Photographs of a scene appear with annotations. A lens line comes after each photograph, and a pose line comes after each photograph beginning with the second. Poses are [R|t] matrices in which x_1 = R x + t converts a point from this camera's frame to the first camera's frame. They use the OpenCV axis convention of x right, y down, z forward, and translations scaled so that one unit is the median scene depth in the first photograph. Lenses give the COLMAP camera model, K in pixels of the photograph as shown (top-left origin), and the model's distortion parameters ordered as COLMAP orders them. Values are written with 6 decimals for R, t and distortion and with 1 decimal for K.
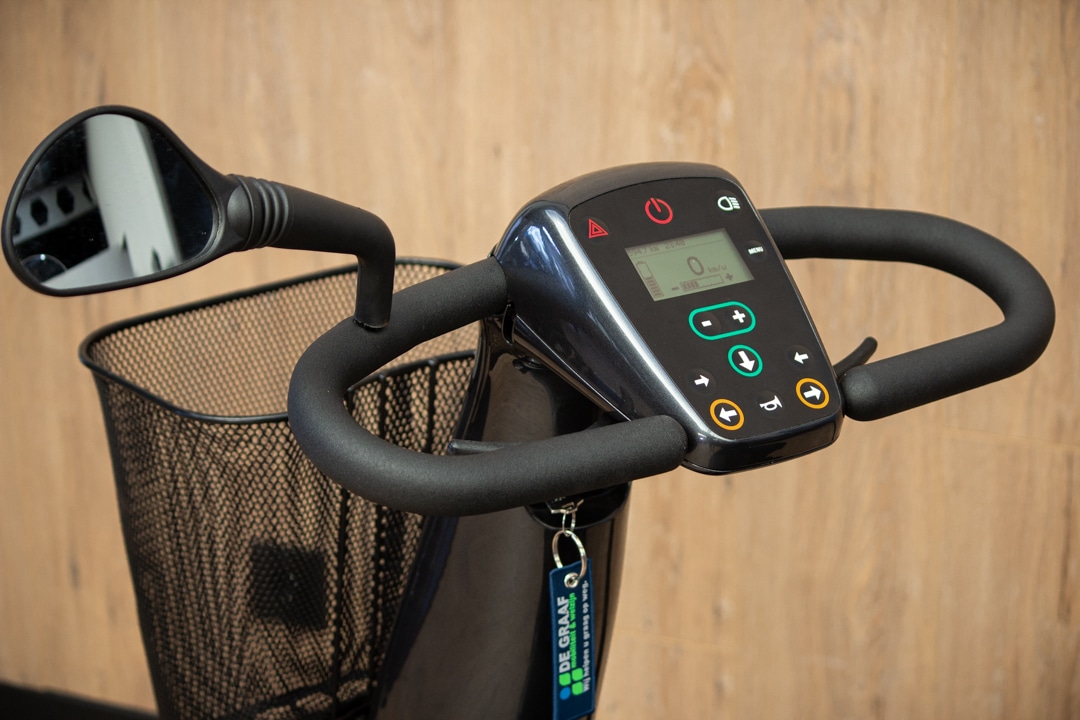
lens RADIAL K [[3159.1, 0, 537.5], [0, 3159.1, 356.5], [0, 0, 1]] dist [-0.343629, 0.000000]
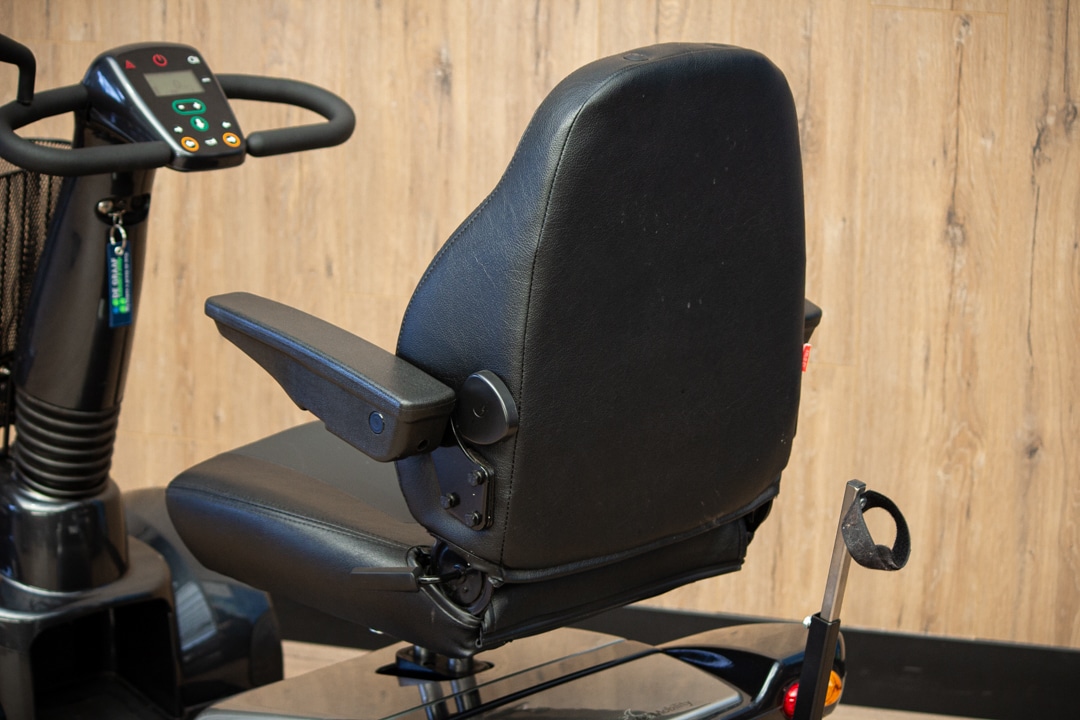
lens RADIAL K [[3159.1, 0, 533.2], [0, 3159.1, 368.1], [0, 0, 1]] dist [-0.343629, 0.000000]
pose [[0.991751, -0.002622, 0.128153, 0.016726], [0.016967, 0.993678, -0.110974, 0.395178], [-0.127052, 0.112233, 0.985526, -1.077464]]
